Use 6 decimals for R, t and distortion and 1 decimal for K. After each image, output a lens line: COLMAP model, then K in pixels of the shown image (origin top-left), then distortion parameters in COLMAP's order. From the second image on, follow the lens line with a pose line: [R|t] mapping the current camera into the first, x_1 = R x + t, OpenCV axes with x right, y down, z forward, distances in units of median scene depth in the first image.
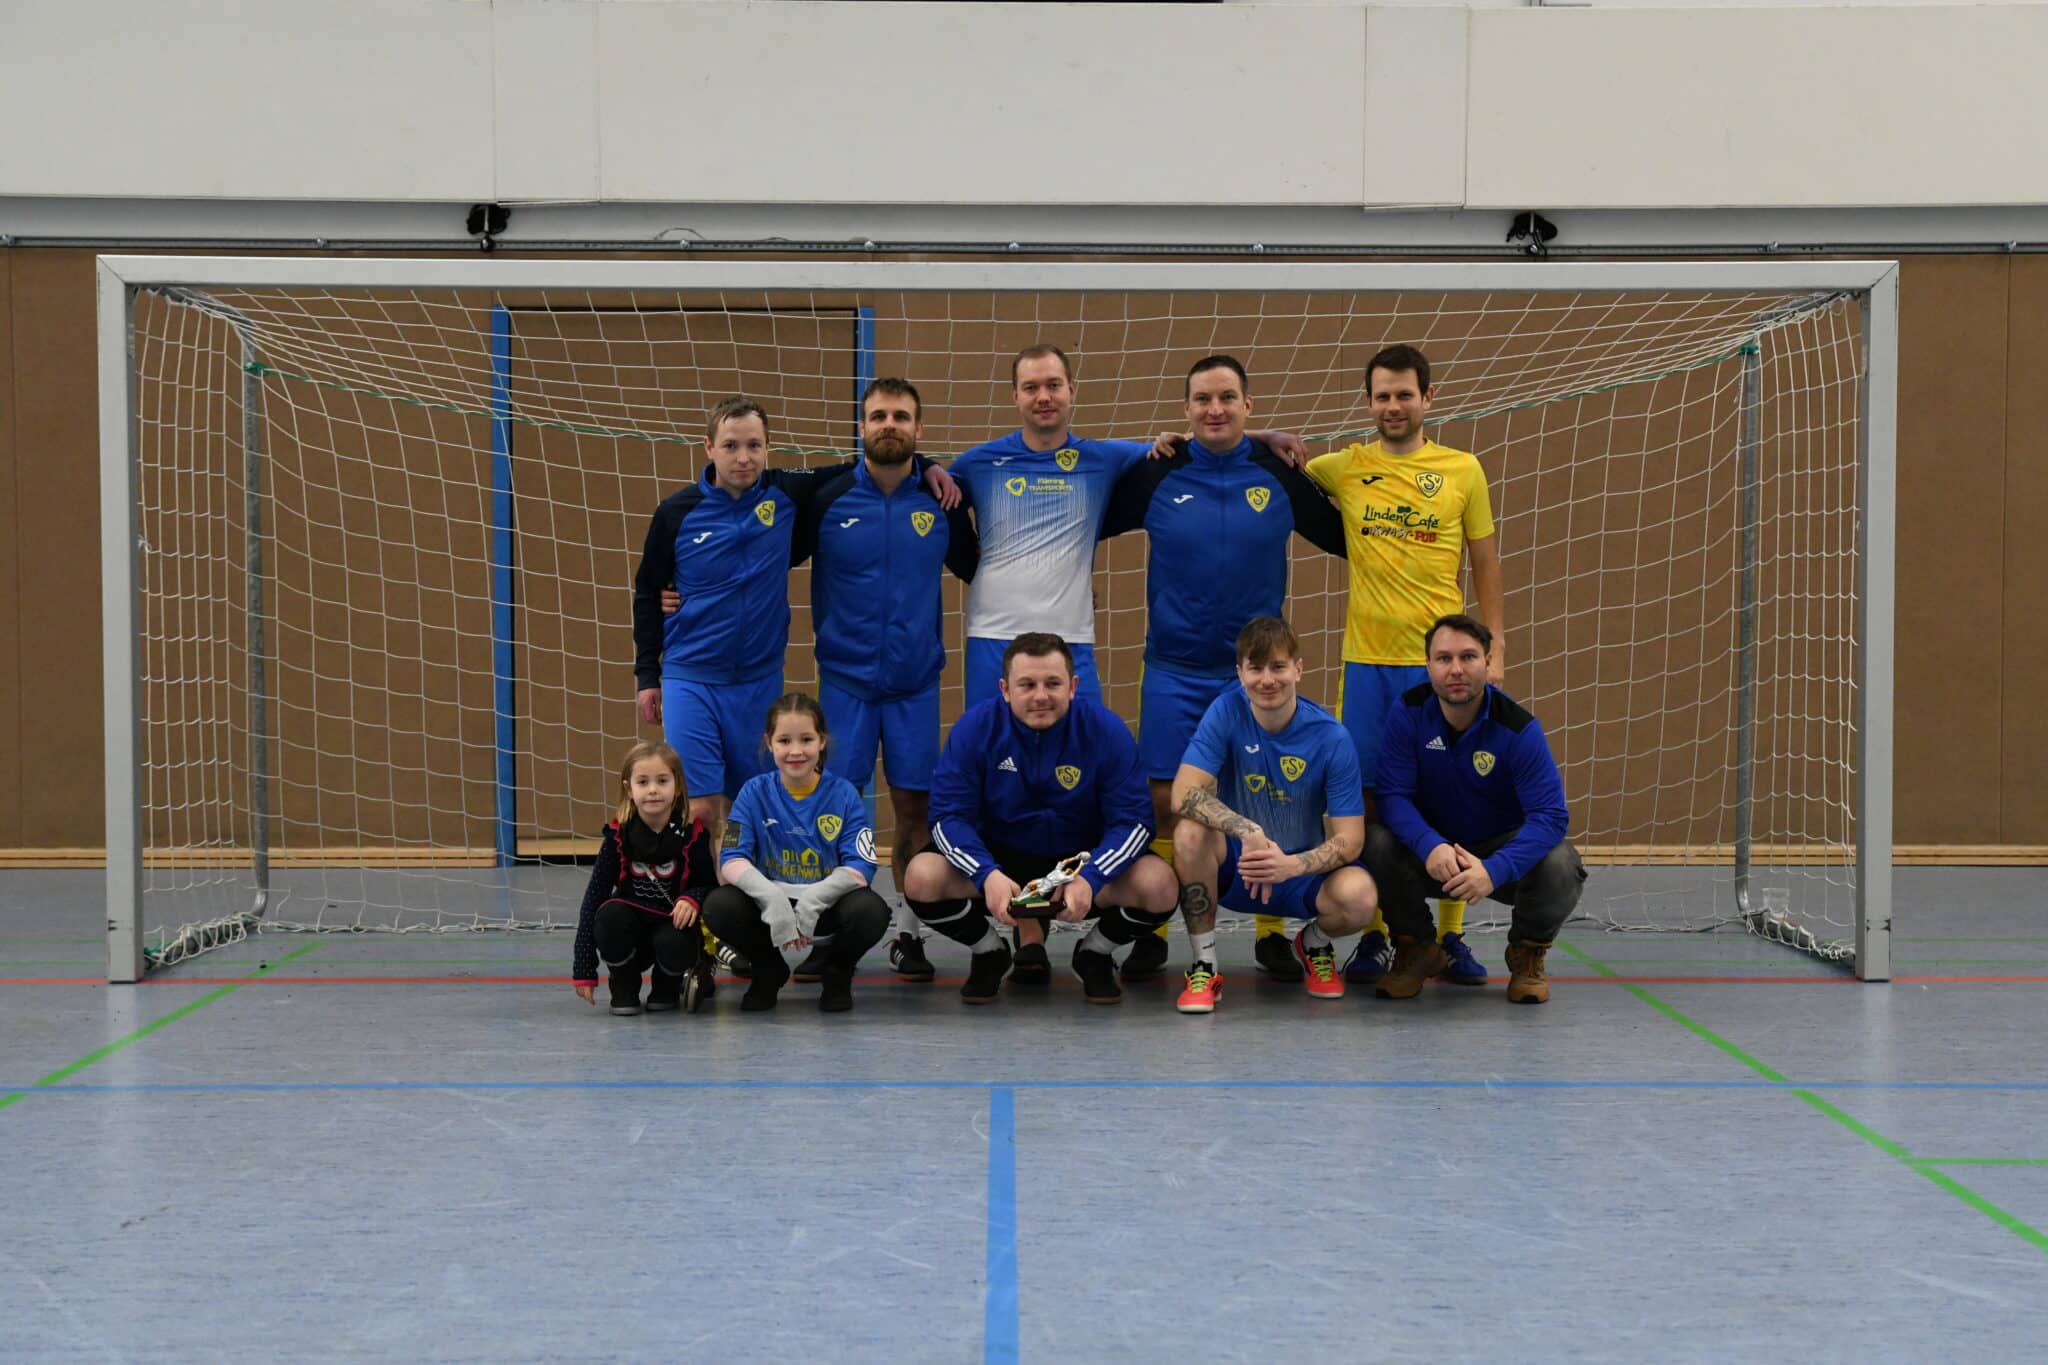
lens RADIAL K [[2324.6, 0, 1024.0], [0, 2324.6, 682.5], [0, 0, 1]] dist [0.011505, 0.034829]
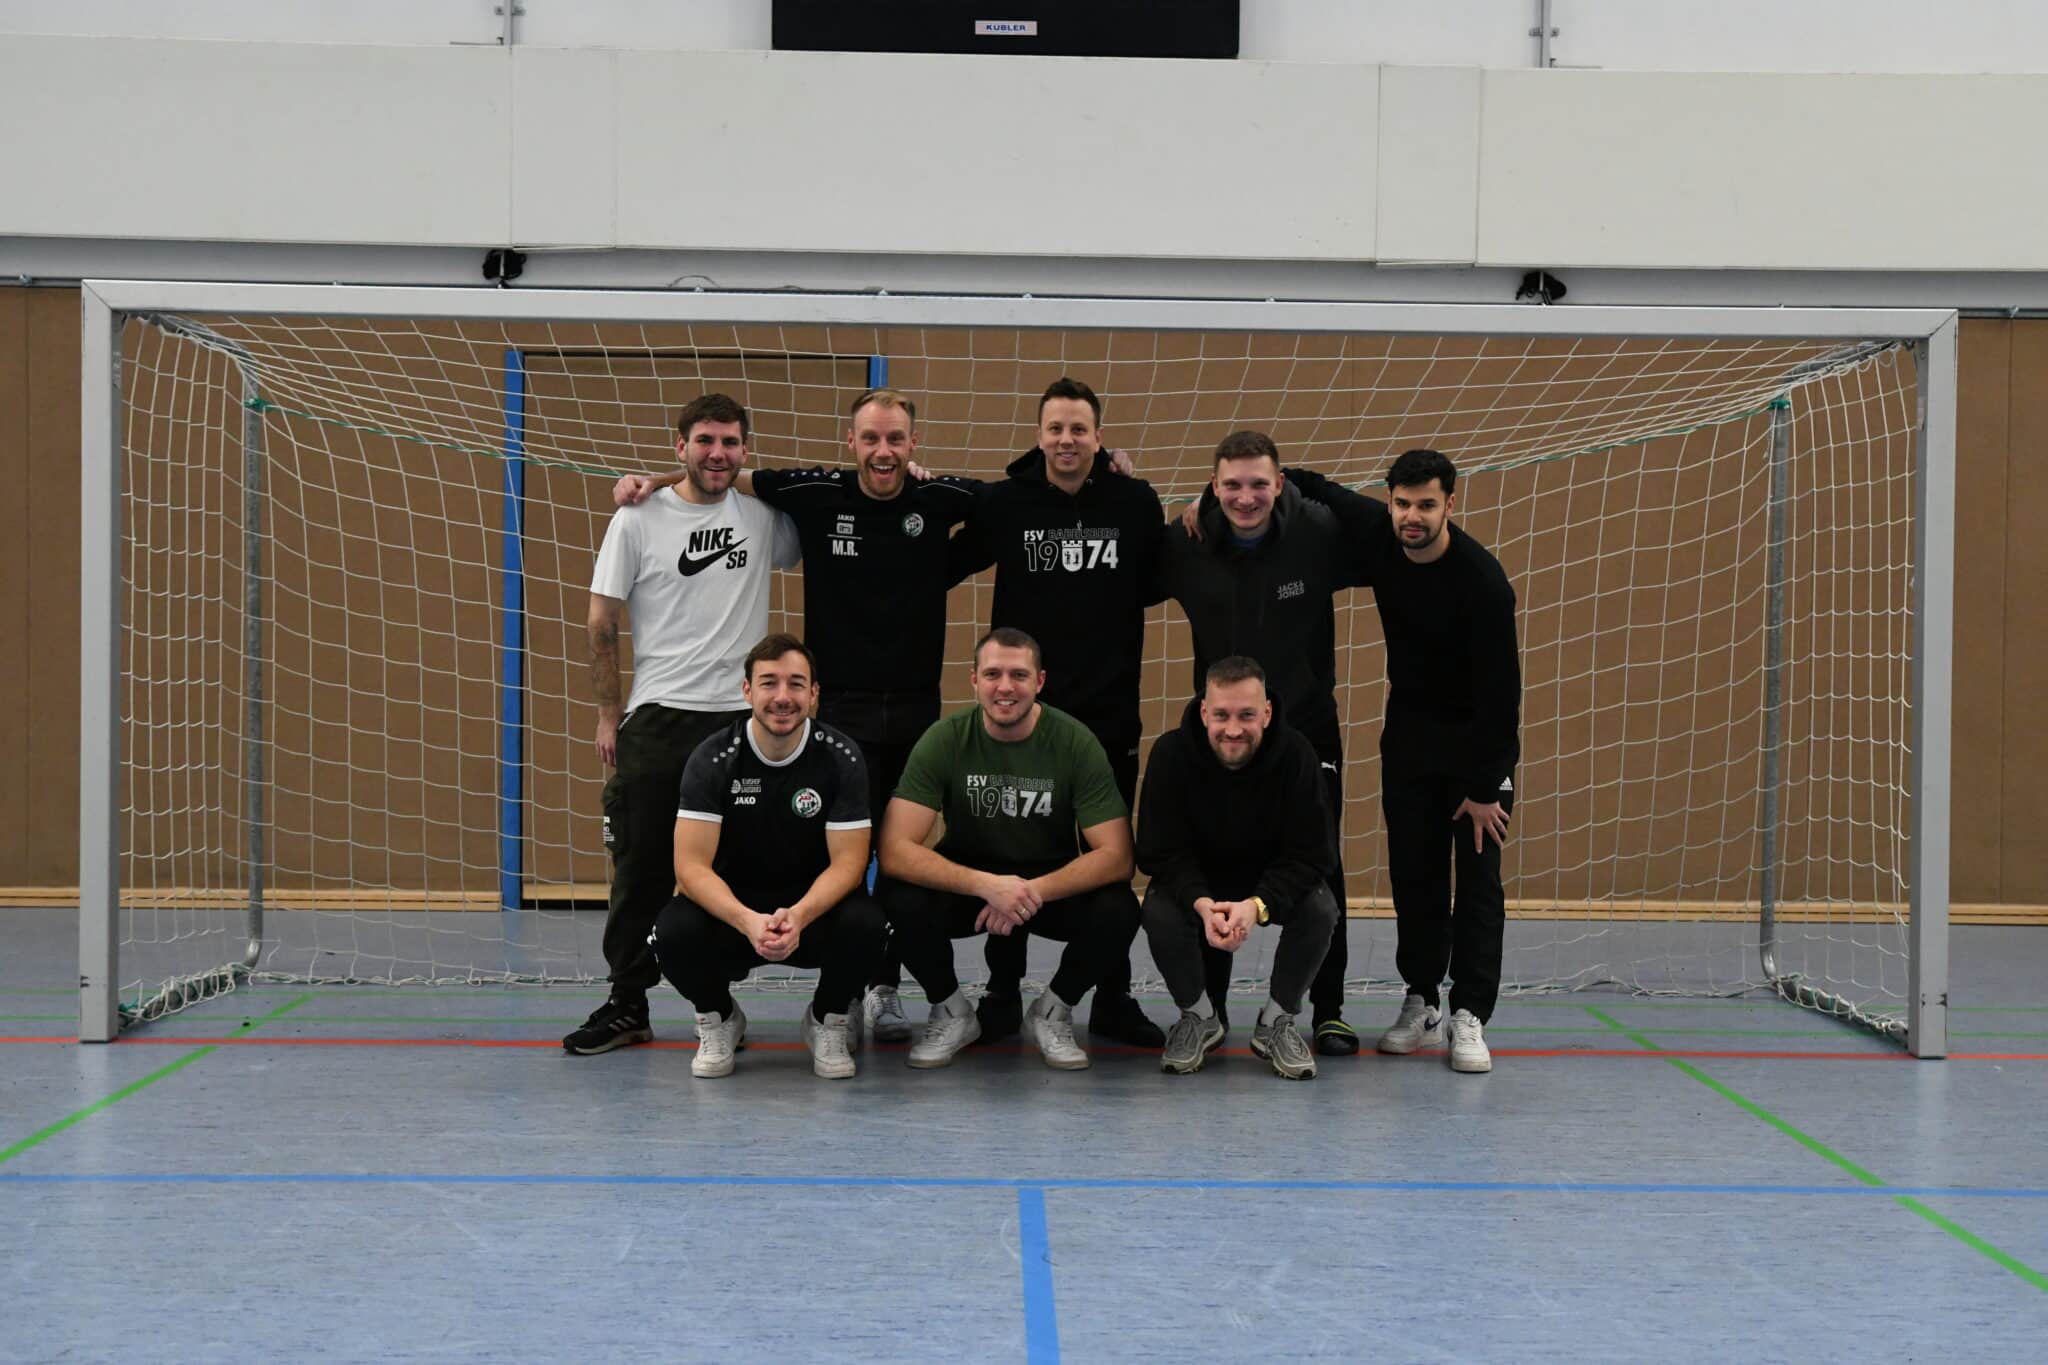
lens RADIAL K [[2191.8, 0, 1034.2], [0, 2191.8, 679.0], [0, 0, 1]] dist [-0.004084, 0.030686]
pose [[0.999910, 0.011102, 0.007546, -0.011817], [-0.010937, 0.999707, -0.021590, -0.004247], [-0.007784, 0.021505, 0.999738, 0.099596]]
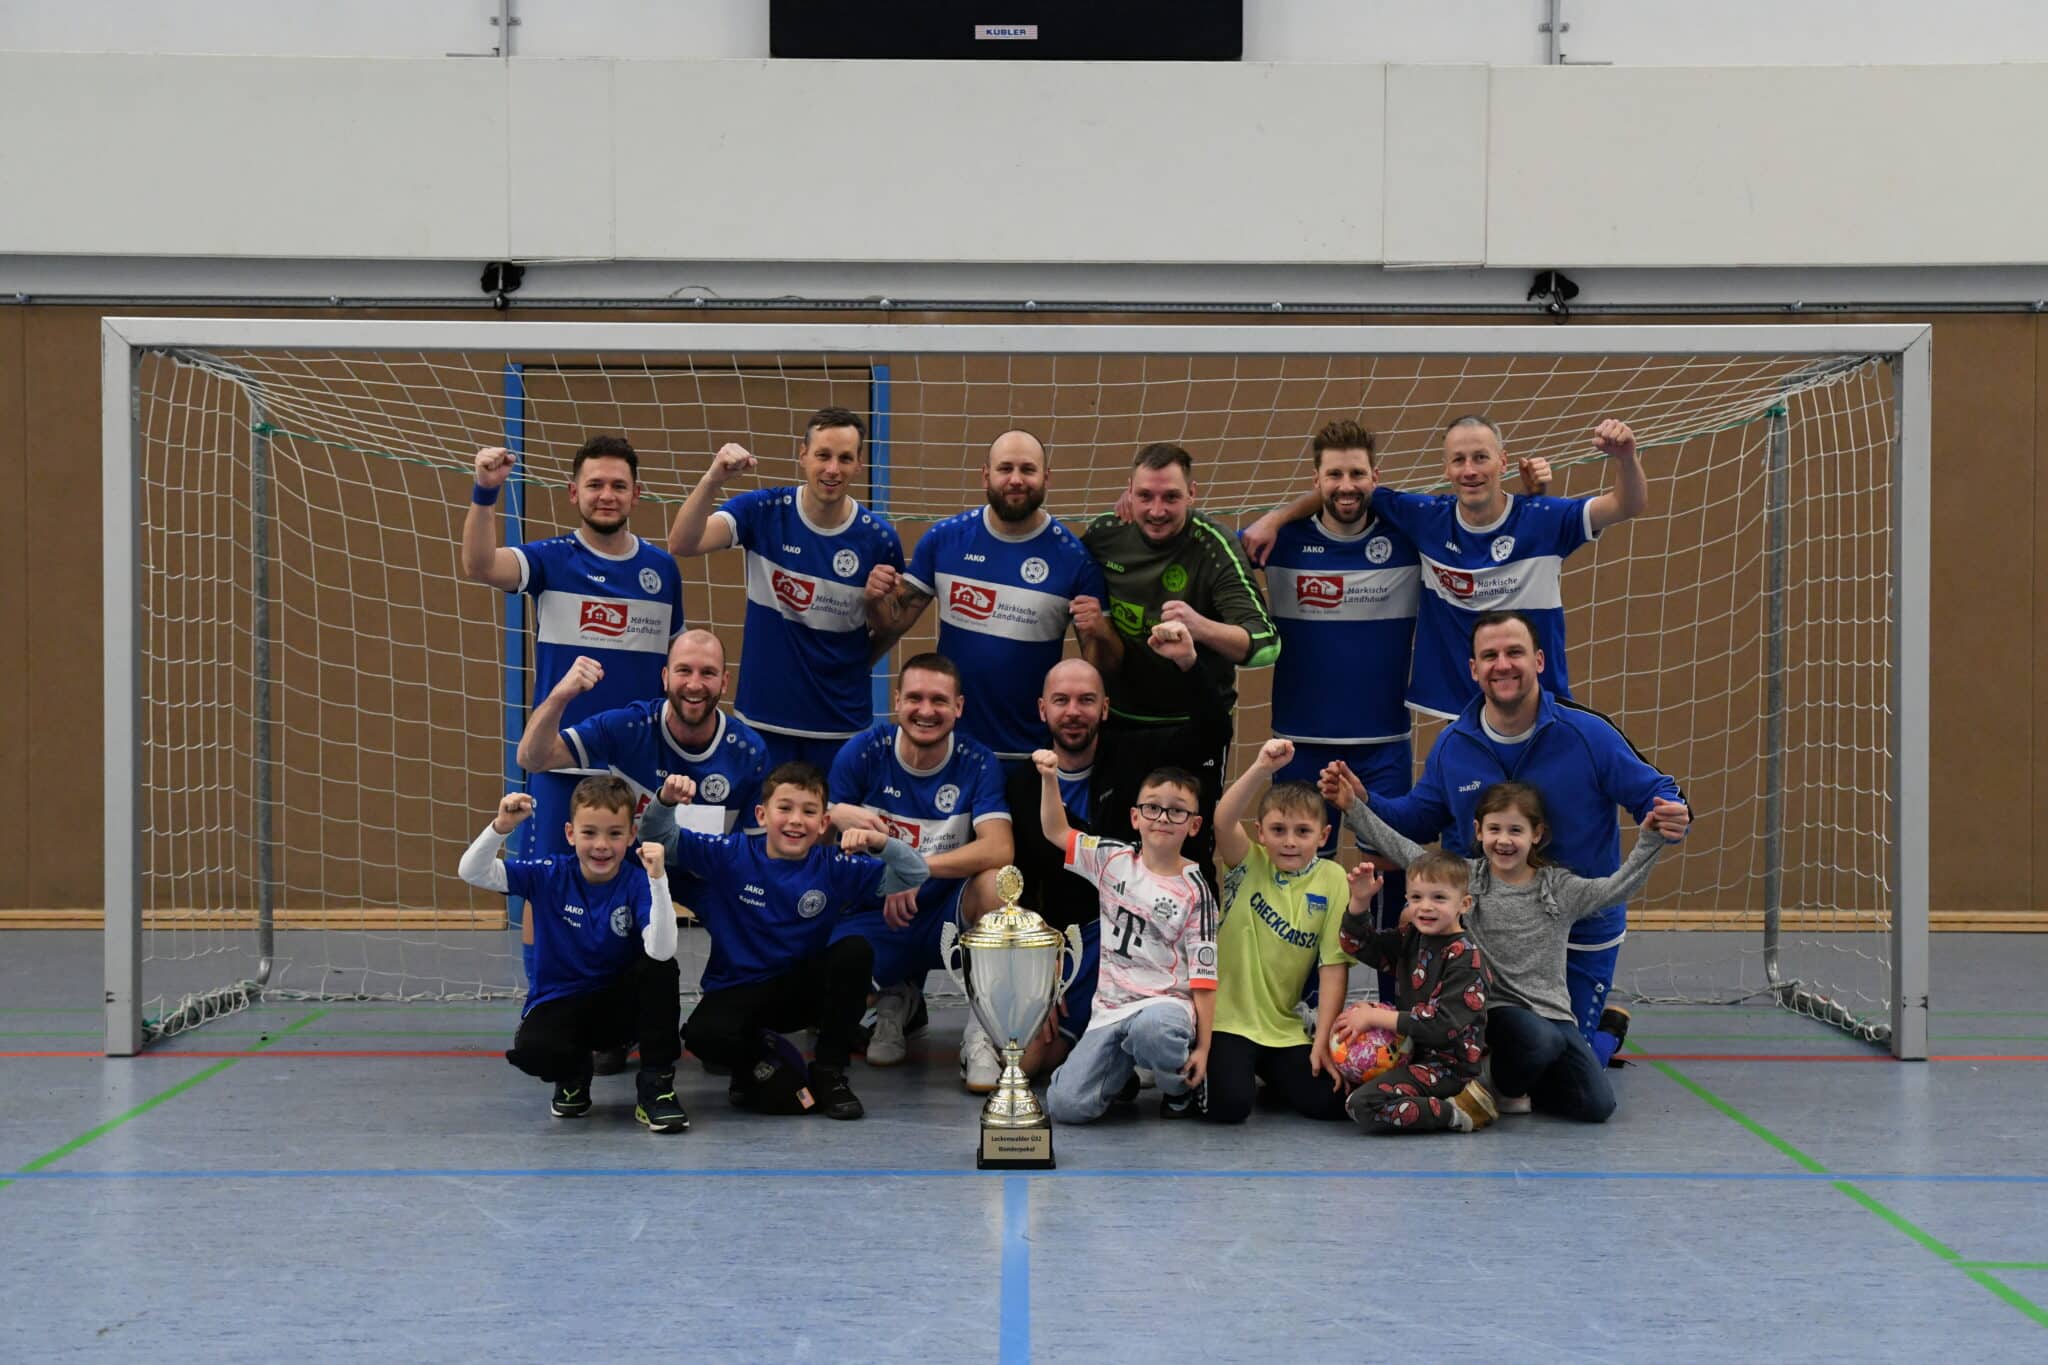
lens RADIAL K [[2324.6, 0, 1024.0], [0, 2324.6, 682.5], [0, 0, 1]] dist [0.011505, 0.034829]
pose [[0.999973, 0.001949, -0.007141, 0.000310], [-0.002107, 0.999752, -0.022164, -0.007392], [0.007096, 0.022178, 0.999729, 0.018761]]
